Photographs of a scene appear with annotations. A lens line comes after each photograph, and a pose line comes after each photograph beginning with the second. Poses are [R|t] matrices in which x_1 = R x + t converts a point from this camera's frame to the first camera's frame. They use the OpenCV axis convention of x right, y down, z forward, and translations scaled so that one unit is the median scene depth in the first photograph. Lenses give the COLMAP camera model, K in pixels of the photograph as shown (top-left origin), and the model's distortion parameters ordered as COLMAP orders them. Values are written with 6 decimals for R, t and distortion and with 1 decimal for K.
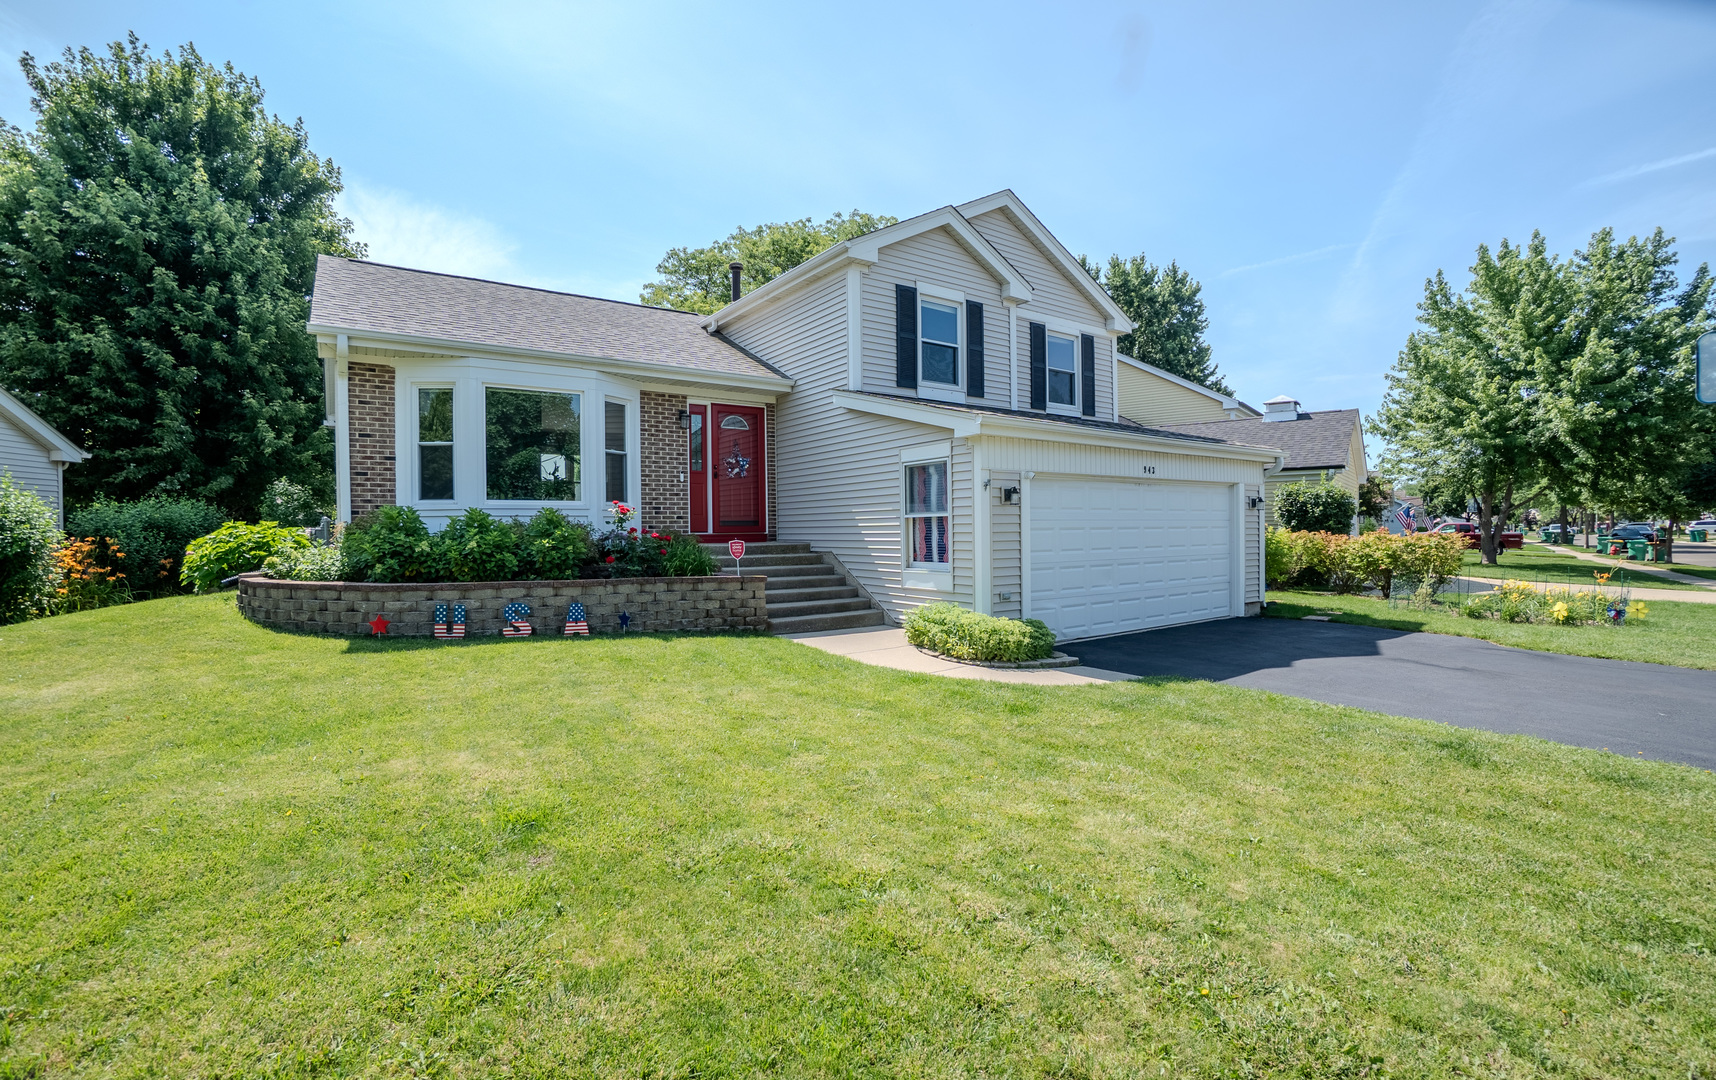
lens RADIAL K [[746.9, 0, 860.8], [0, 746.9, 540.9], [0, 0, 1]] dist [-0.066207, 0.022083]
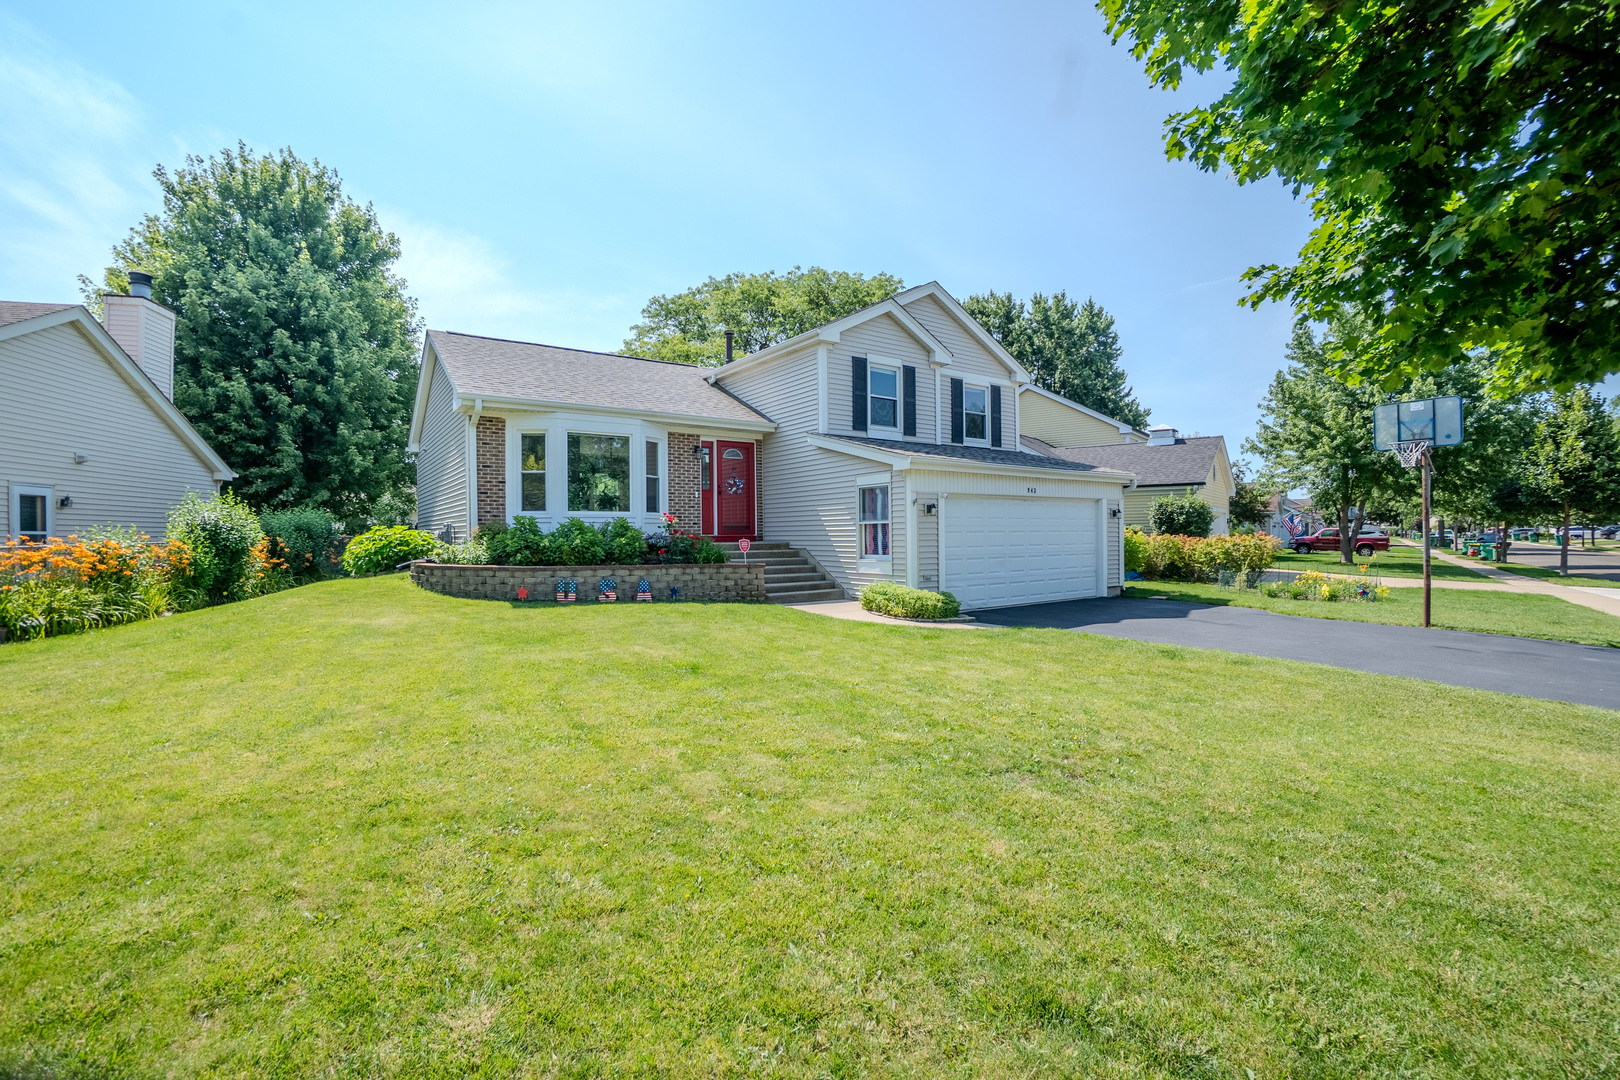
lens RADIAL K [[700.2, 0, 810.0], [0, 700.2, 540.0], [0, 0, 1]] dist [-0.063967, 0.024478]
pose [[0.999999, 0.001368, -0.000139, -0.029154], [-0.001369, 0.999975, -0.006875, 0.007494], [0.000129, 0.006876, 0.999976, -0.287455]]
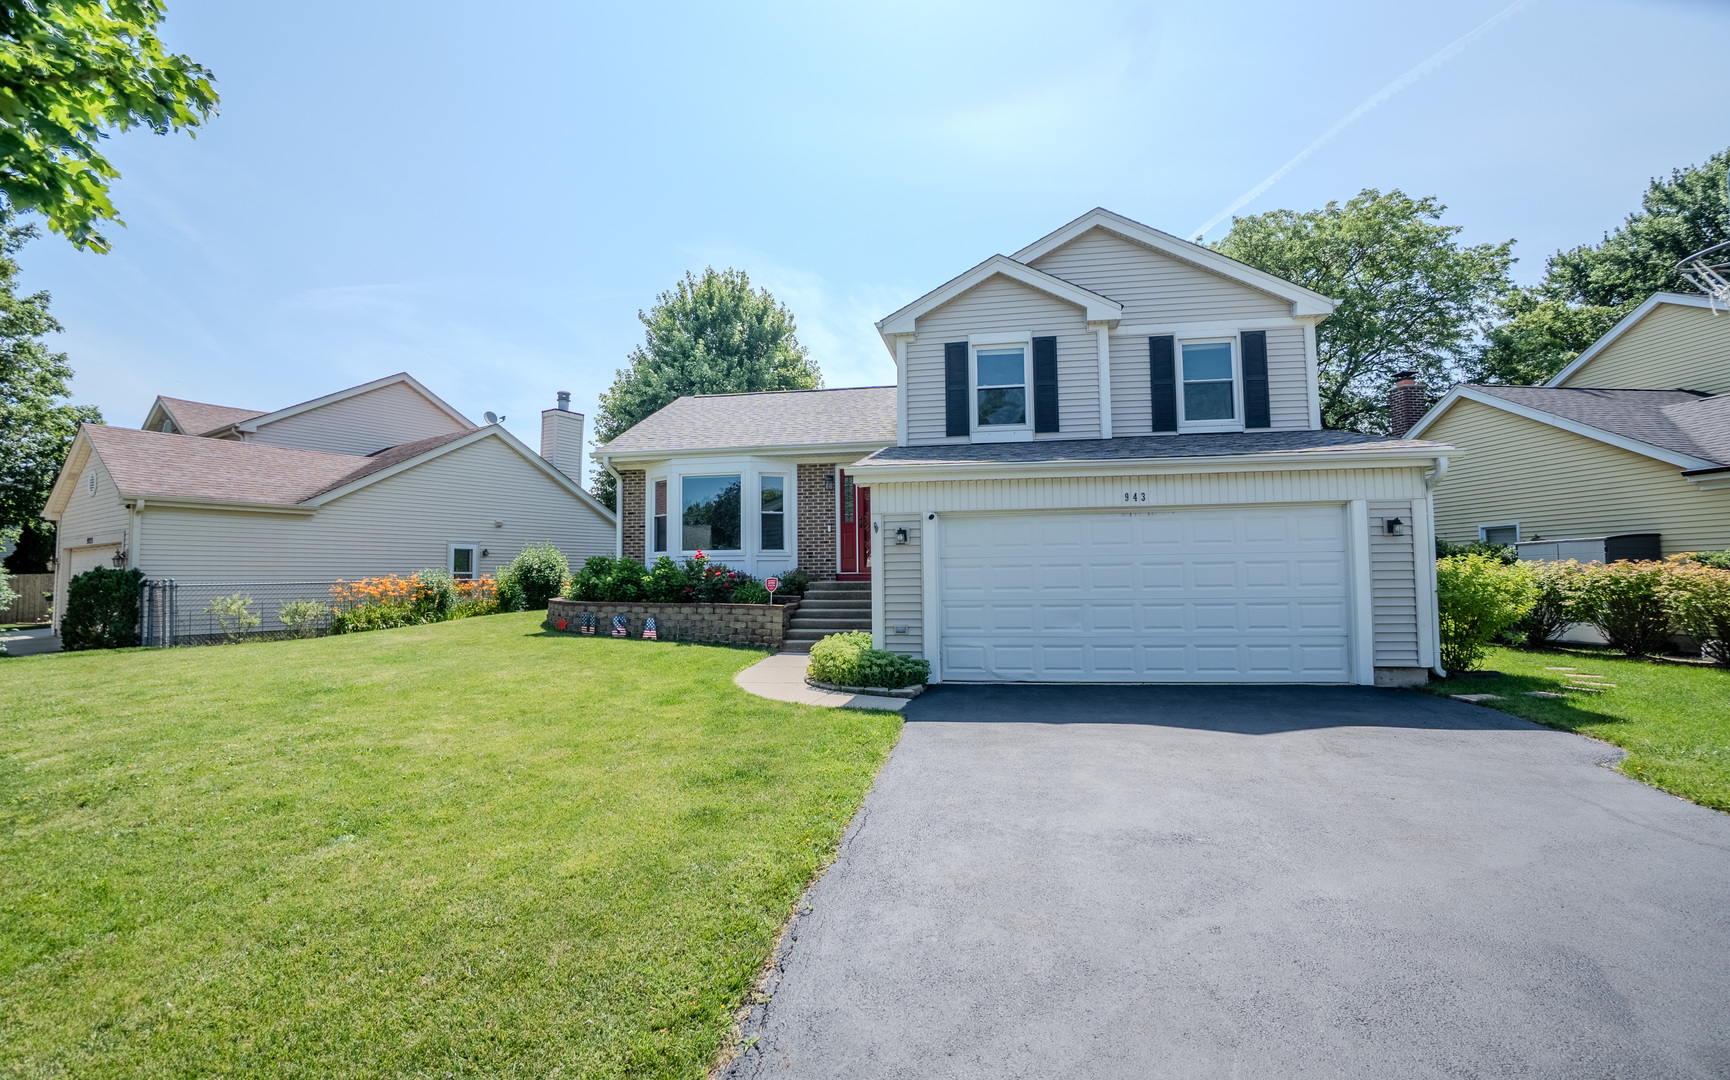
lens RADIAL K [[750.8, 0, 865.0], [0, 750.8, 540.0], [0, 0, 1]] dist [-0.069283, 0.028327]
pose [[0.705496, -0.034882, -0.707855, 0.684686], [-0.006514, 0.998427, -0.055693, 0.004334], [0.708684, 0.043902, 0.704159, 0.145569]]
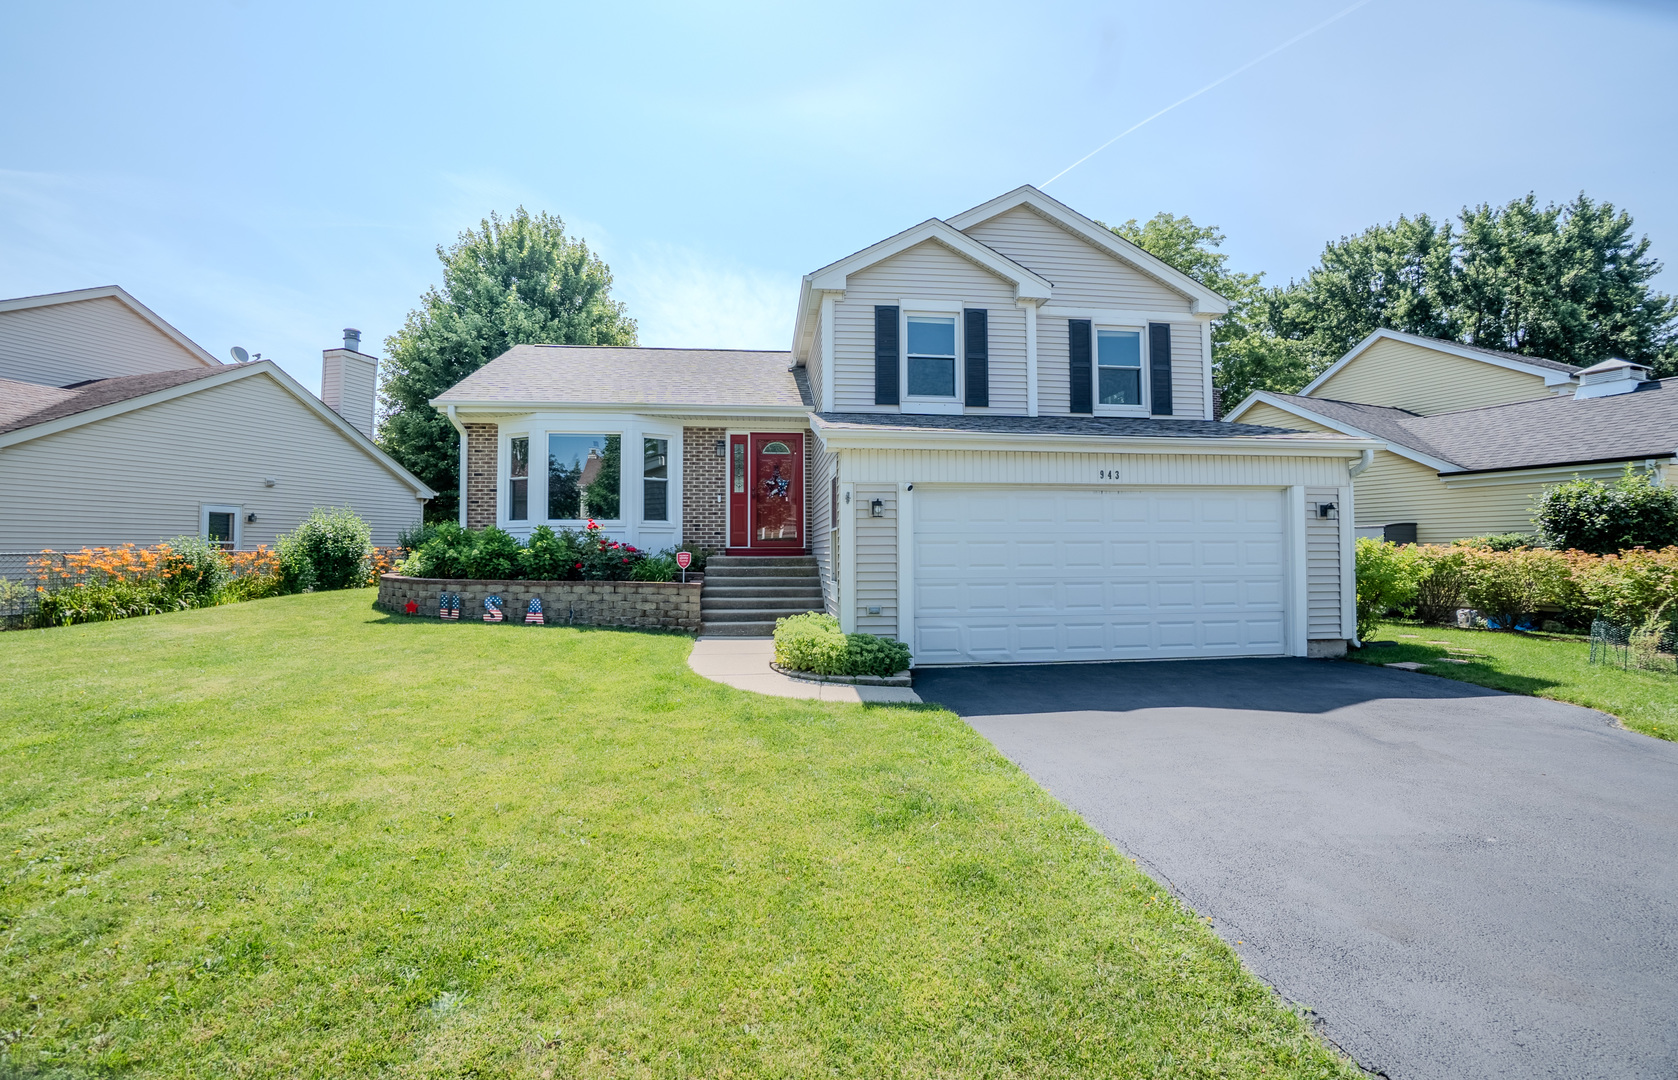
lens RADIAL K [[730.3, 0, 838.3], [0, 730.3, 531.5], [0, 0, 1]] dist [-0.066598, 0.023843]
pose [[0.876486, -0.006622, -0.481381, 0.454048], [-0.013083, 0.999208, -0.037567, 0.005312], [0.481249, 0.039225, 0.875706, 0.099209]]
